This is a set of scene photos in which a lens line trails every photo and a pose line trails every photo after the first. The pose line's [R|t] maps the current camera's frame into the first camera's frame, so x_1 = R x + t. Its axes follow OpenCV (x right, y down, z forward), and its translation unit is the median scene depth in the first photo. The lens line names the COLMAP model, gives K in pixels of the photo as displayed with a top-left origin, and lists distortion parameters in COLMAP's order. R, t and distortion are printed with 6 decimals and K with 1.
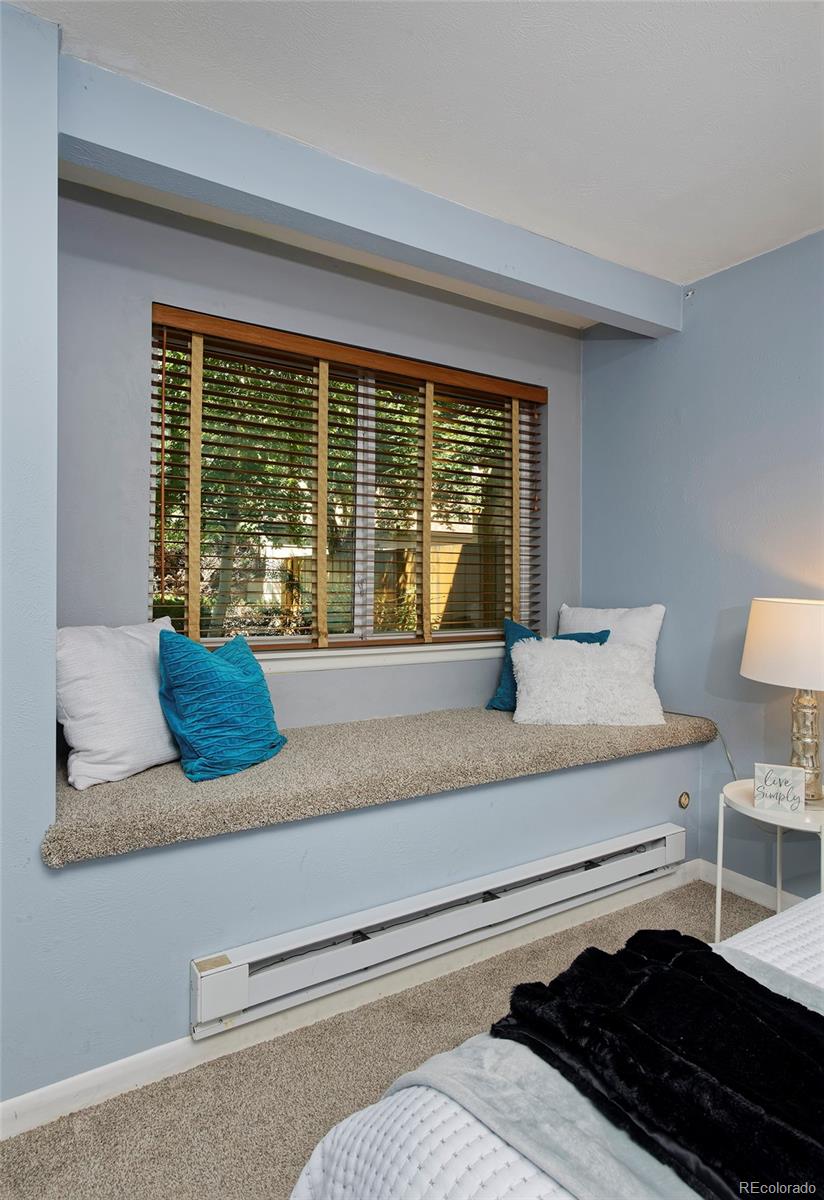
lens RADIAL K [[707.1, 0, 413.5], [0, 707.1, 584.5], [0, 0, 1]] dist [-0.000626, 0.000933]
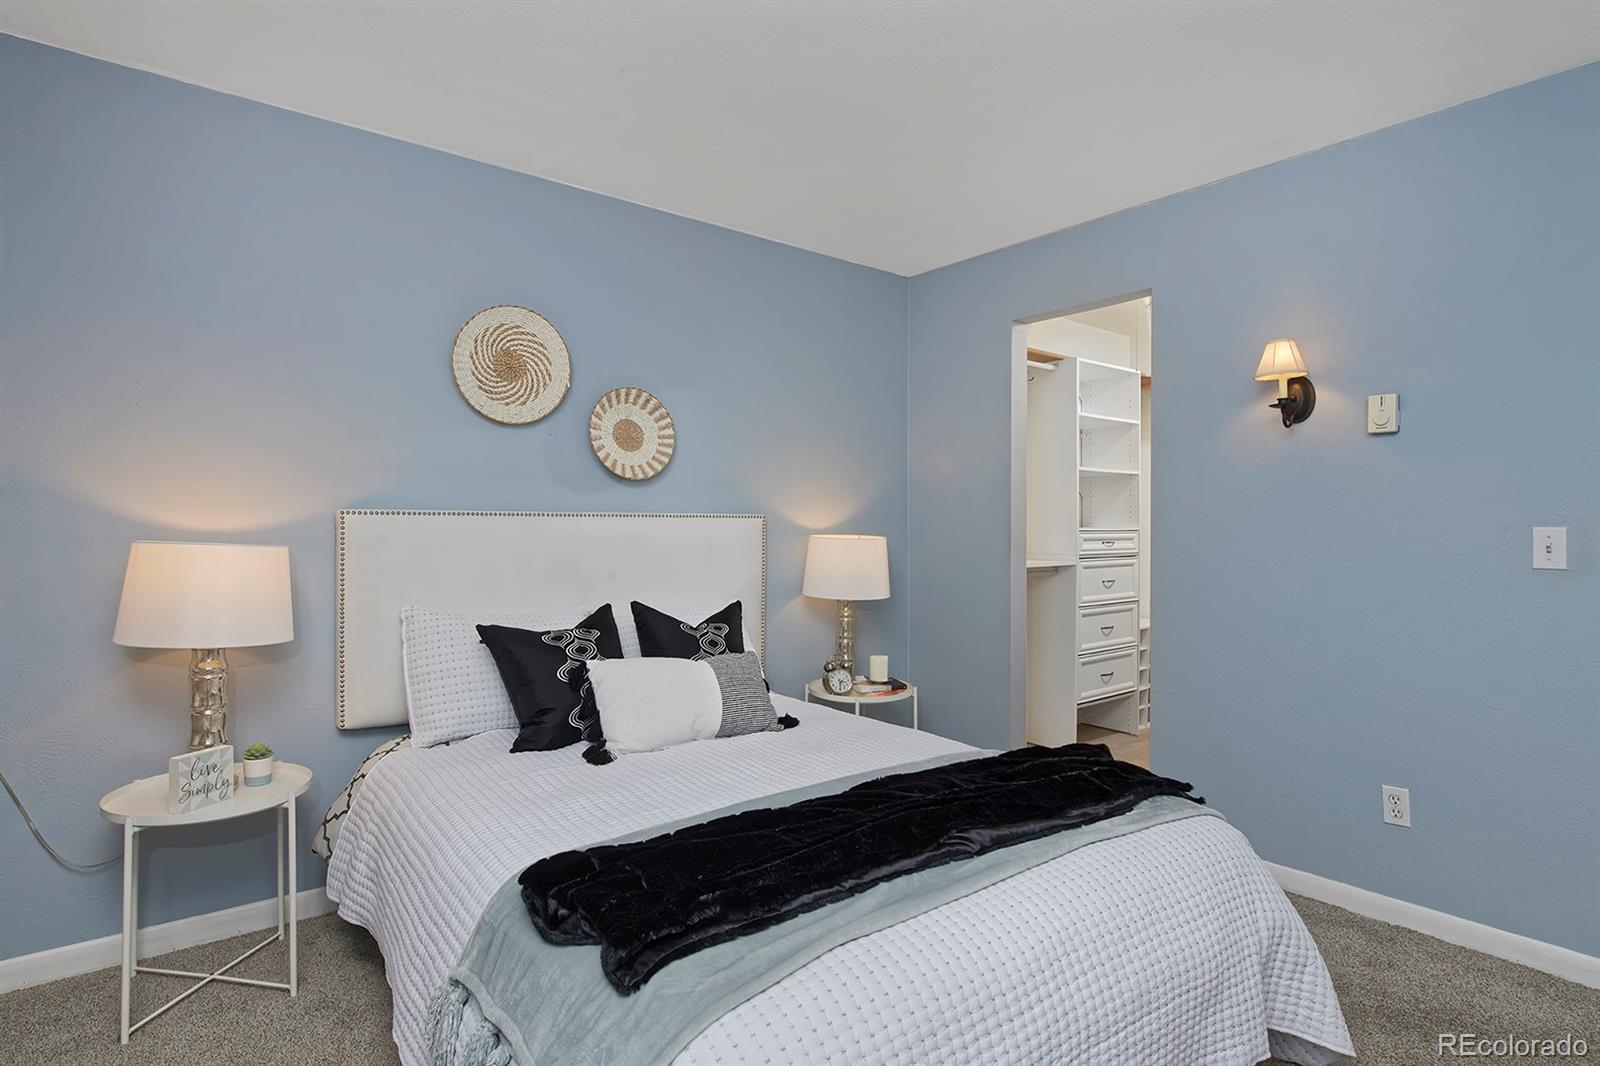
lens RADIAL K [[849.2, 0, 808.9], [0, 849.2, 522.2], [0, 0, 1]] dist [0.021756, -0.001608]
pose [[-0.107488, 0.003106, 0.994202, -0.410688], [0.001999, 0.999994, -0.002908, 0.002934], [-0.994204, 0.001675, -0.107493, 0.336694]]
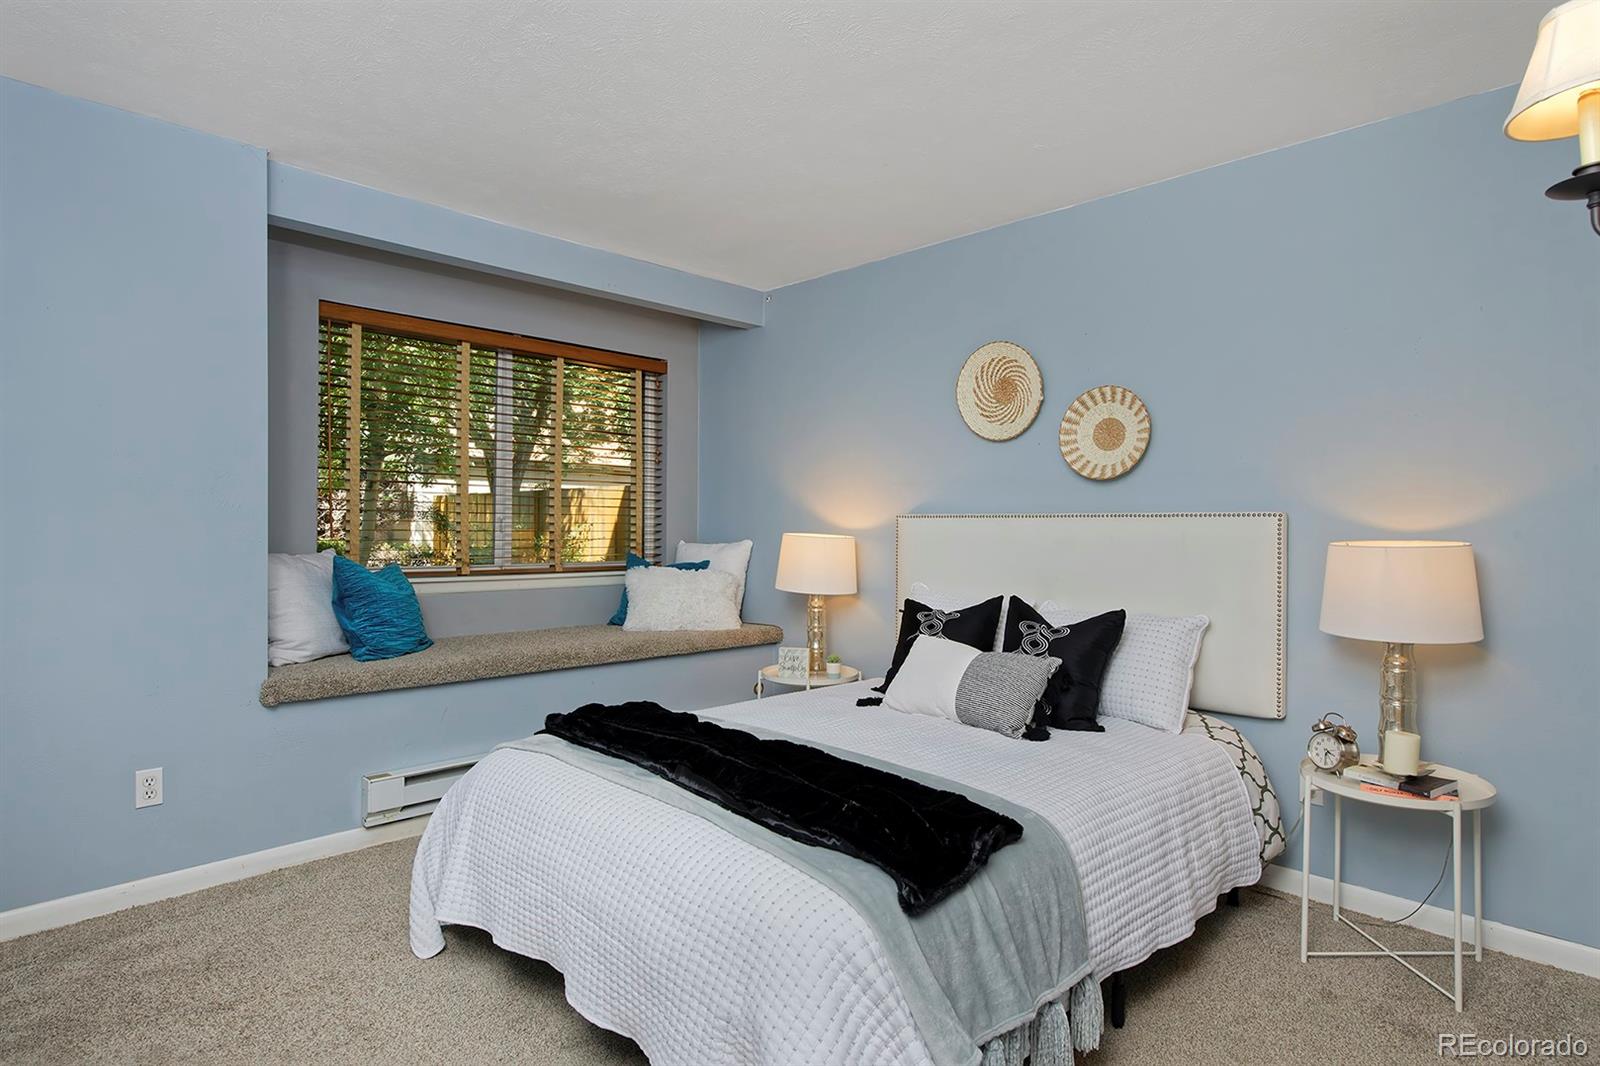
lens RADIAL K [[840.1, 0, 803.0], [0, 840.1, 527.8], [0, 0, 1]] dist [-0.003316, -0.000786]
pose [[0.974056, 0.000183, 0.226309, 0.111874], [-0.000456, 0.999999, 0.001151, 0.005220], [-0.226309, -0.001224, 0.974055, -0.552331]]
